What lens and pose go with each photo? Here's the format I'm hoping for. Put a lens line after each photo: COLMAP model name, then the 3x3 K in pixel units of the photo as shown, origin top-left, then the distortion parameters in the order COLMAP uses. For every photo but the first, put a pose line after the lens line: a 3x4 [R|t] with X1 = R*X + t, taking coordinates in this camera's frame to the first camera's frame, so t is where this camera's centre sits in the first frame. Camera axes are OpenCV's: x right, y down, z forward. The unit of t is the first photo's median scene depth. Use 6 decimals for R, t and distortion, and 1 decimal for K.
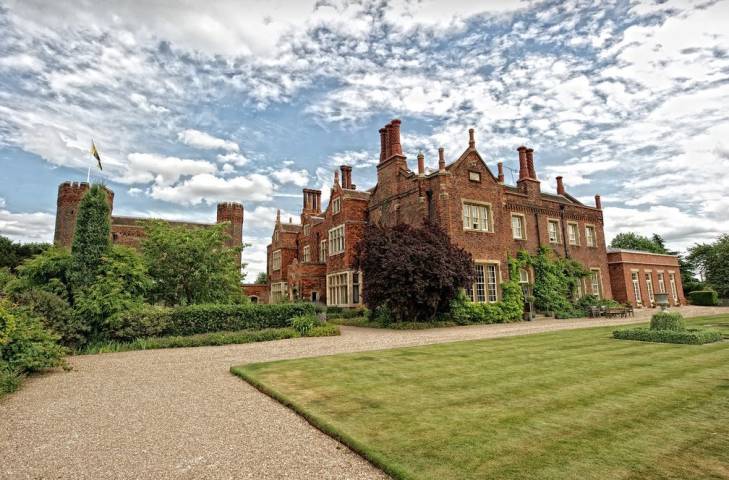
lens RADIAL K [[338.3, 0, 364.5], [0, 338.3, 240.0], [0, 0, 1]] dist [-0.014273, 0.000034]
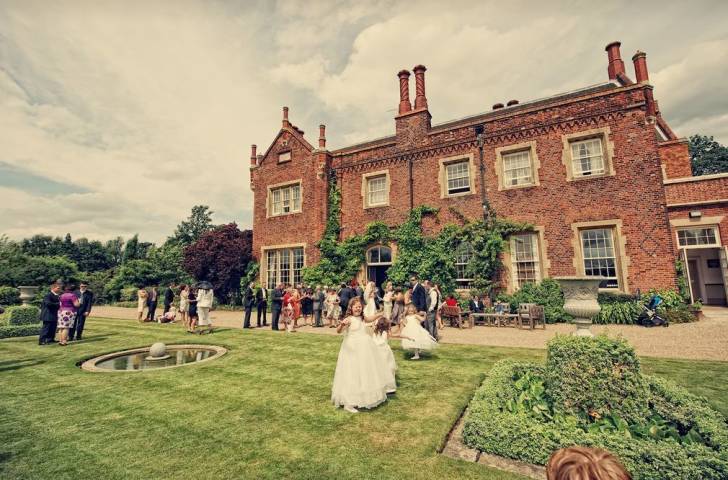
lens RADIAL K [[337.8, 0, 364.0], [0, 337.8, 240.0], [0, 0, 1]] dist [-0.014273, 0.000034]
pose [[0.550079, -0.112200, -0.827541, 1.063006], [0.138651, 0.989451, -0.041989, 0.098395], [0.823523, -0.091643, 0.559832, 0.561286]]
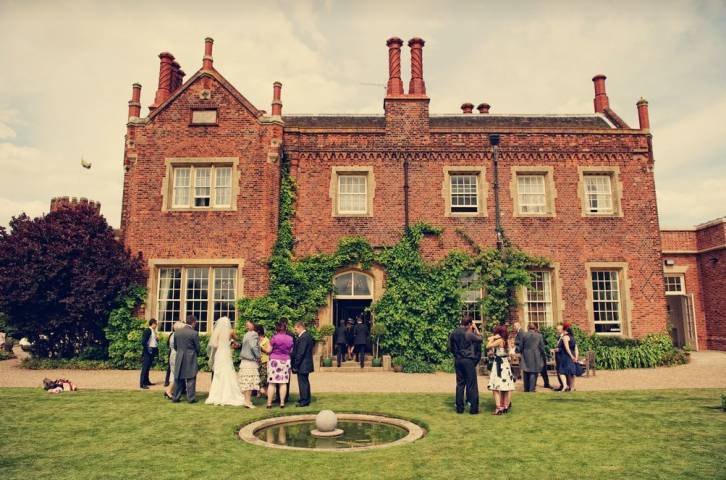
lens RADIAL K [[519.5, 0, 381.9], [0, 519.5, 247.4], [0, 0, 1]] dist [-0.053414, -0.000749]
pose [[0.889664, -0.065535, -0.451888, 0.870984], [0.067200, 0.997663, -0.012385, 0.060019], [0.451644, -0.019348, 0.891988, 0.304142]]
